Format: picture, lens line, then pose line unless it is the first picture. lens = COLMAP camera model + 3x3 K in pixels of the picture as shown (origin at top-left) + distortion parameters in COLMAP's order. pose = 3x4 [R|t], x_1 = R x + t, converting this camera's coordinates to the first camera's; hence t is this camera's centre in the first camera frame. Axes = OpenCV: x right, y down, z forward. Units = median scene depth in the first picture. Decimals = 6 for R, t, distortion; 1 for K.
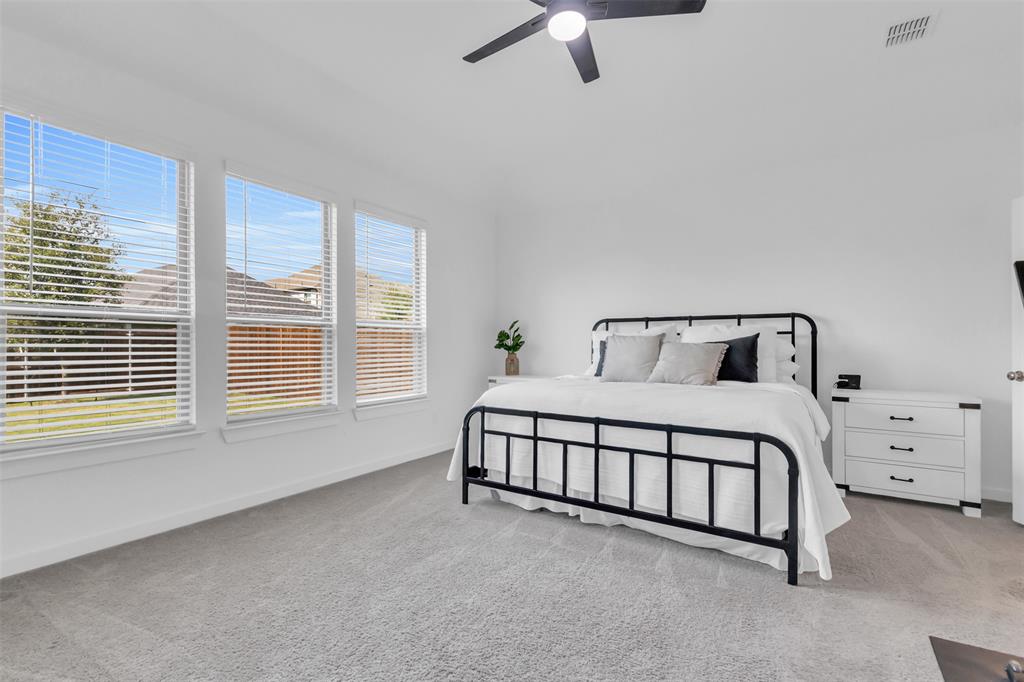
lens RADIAL K [[465.7, 0, 516.9], [0, 465.7, 342.1], [0, 0, 1]] dist [0.001876, 0.000186]
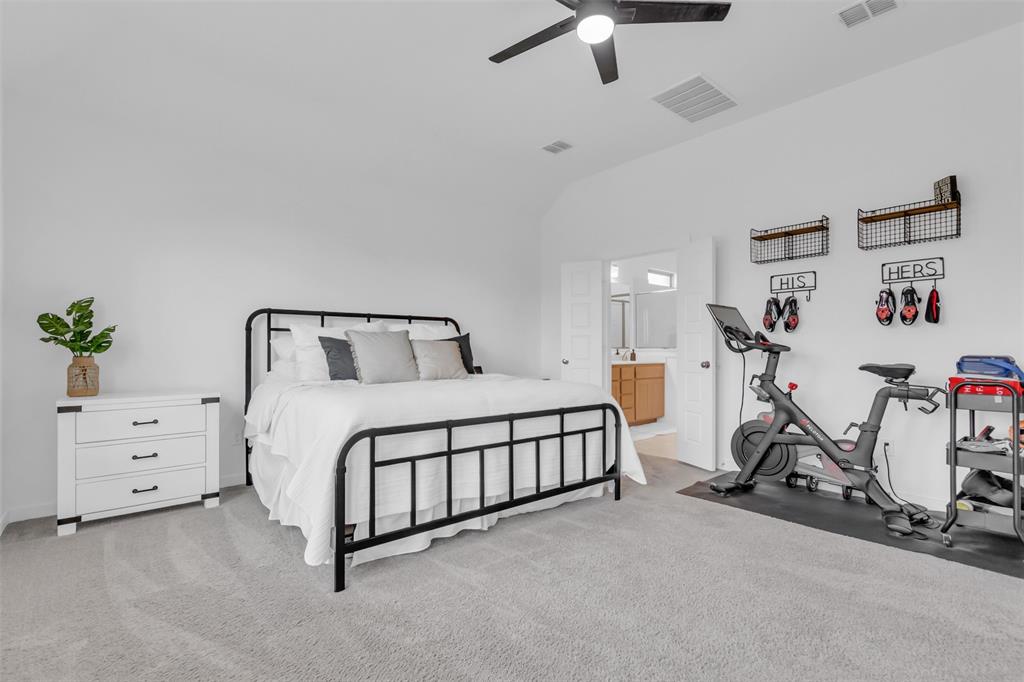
lens RADIAL K [[465.7, 0, 507.9], [0, 465.7, 345.2], [0, 0, 1]] dist [0.001876, 0.000186]
pose [[0.301354, 0.007633, 0.953482, -0.668336], [-0.003895, 0.999969, -0.006774, 0.021471], [-0.953504, -0.001672, 0.301374, 0.620233]]
